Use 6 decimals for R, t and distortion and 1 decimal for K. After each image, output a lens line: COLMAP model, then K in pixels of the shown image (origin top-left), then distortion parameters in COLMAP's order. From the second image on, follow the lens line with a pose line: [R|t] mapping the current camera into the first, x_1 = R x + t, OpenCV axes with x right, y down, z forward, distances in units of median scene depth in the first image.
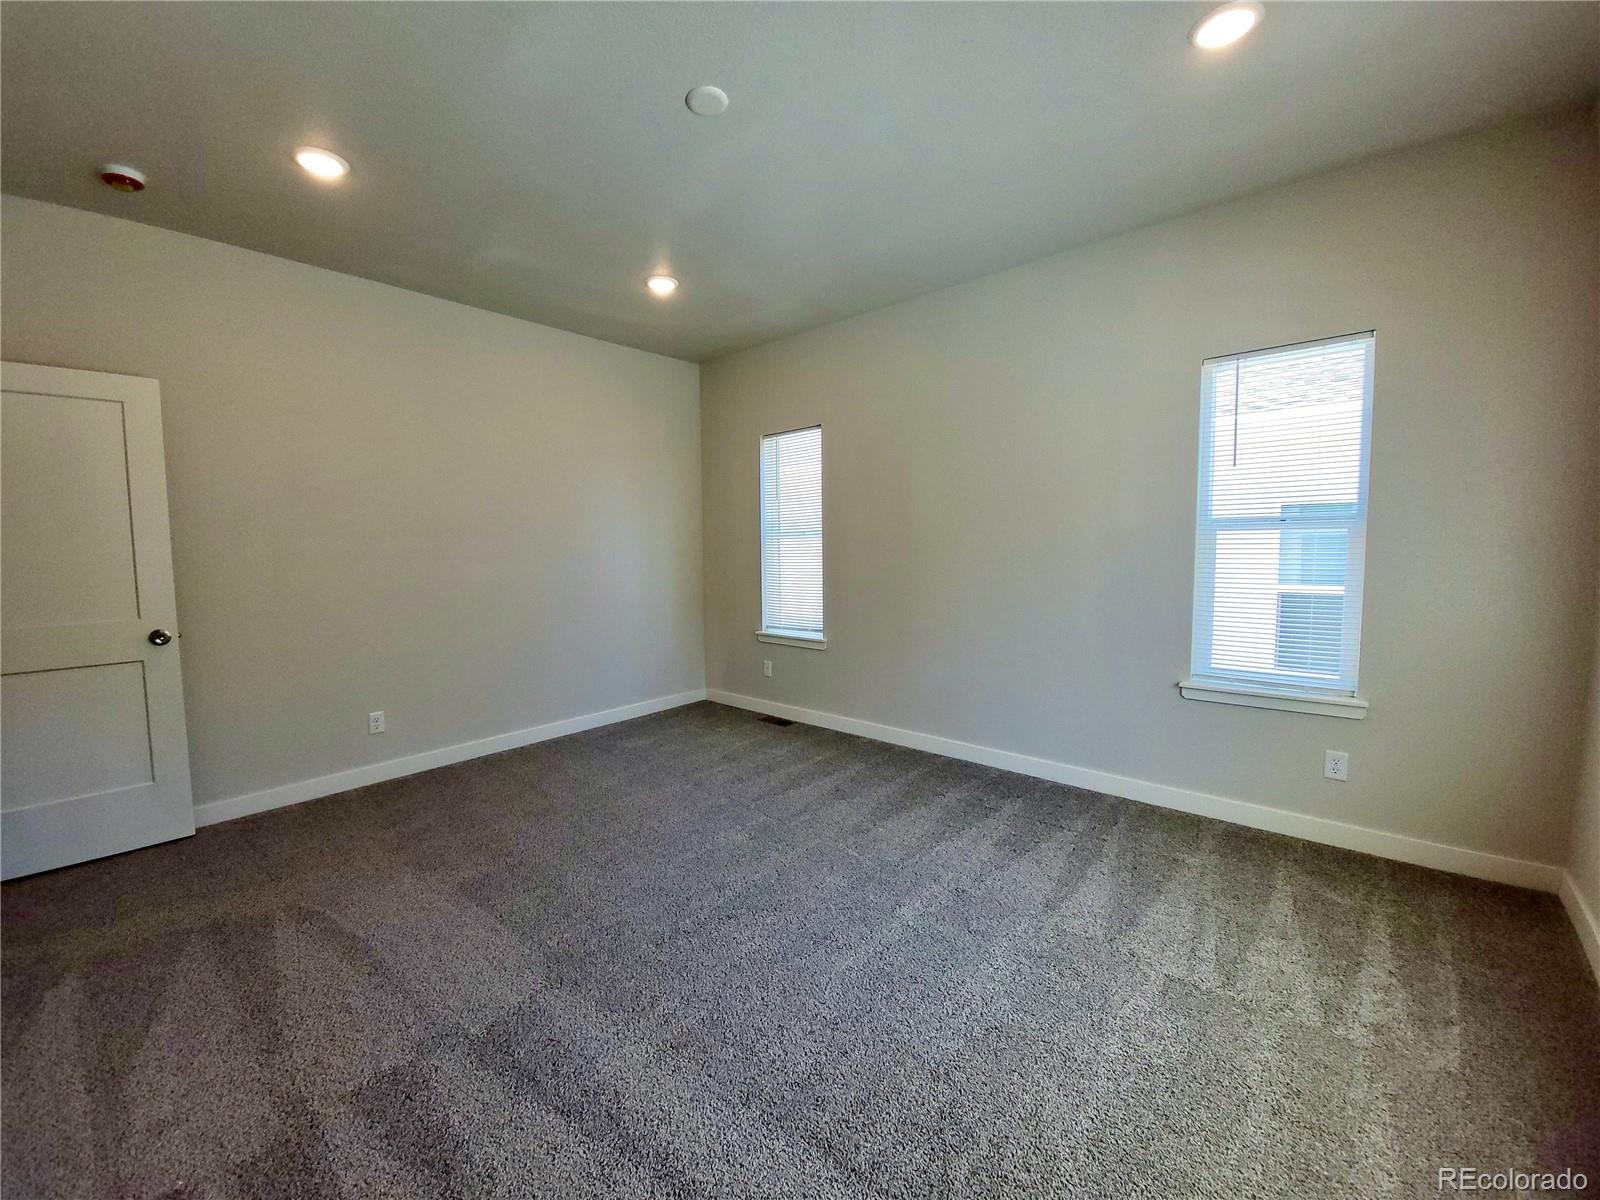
lens RADIAL K [[635.5, 0, 795.9], [0, 635.5, 608.0], [0, 0, 1]] dist [-0.007642, -0.001319]
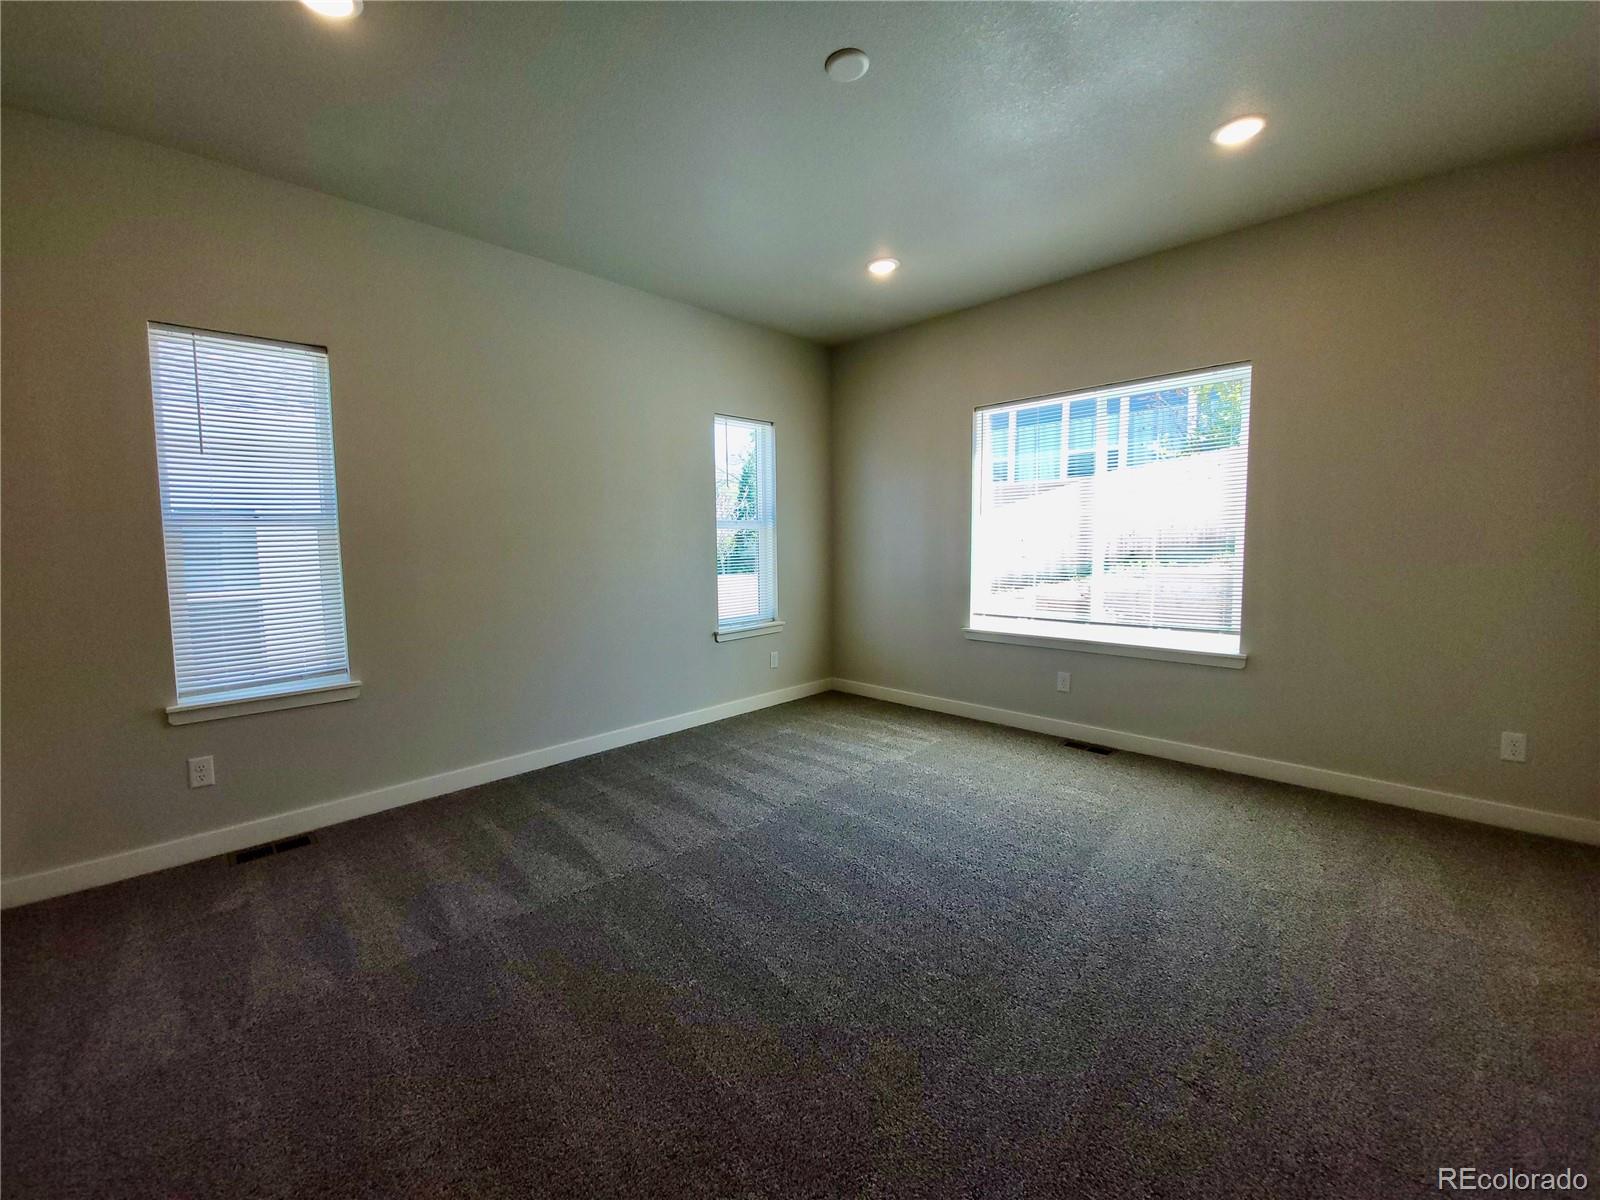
lens RADIAL K [[635.5, 0, 784.2], [0, 635.5, 595.8], [0, 0, 1]] dist [-0.007642, -0.001319]
pose [[0.060513, -0.086072, 0.994450, -0.564291], [0.103144, 0.991481, 0.079538, -0.044125], [-0.992824, 0.097758, 0.068876, 0.508653]]
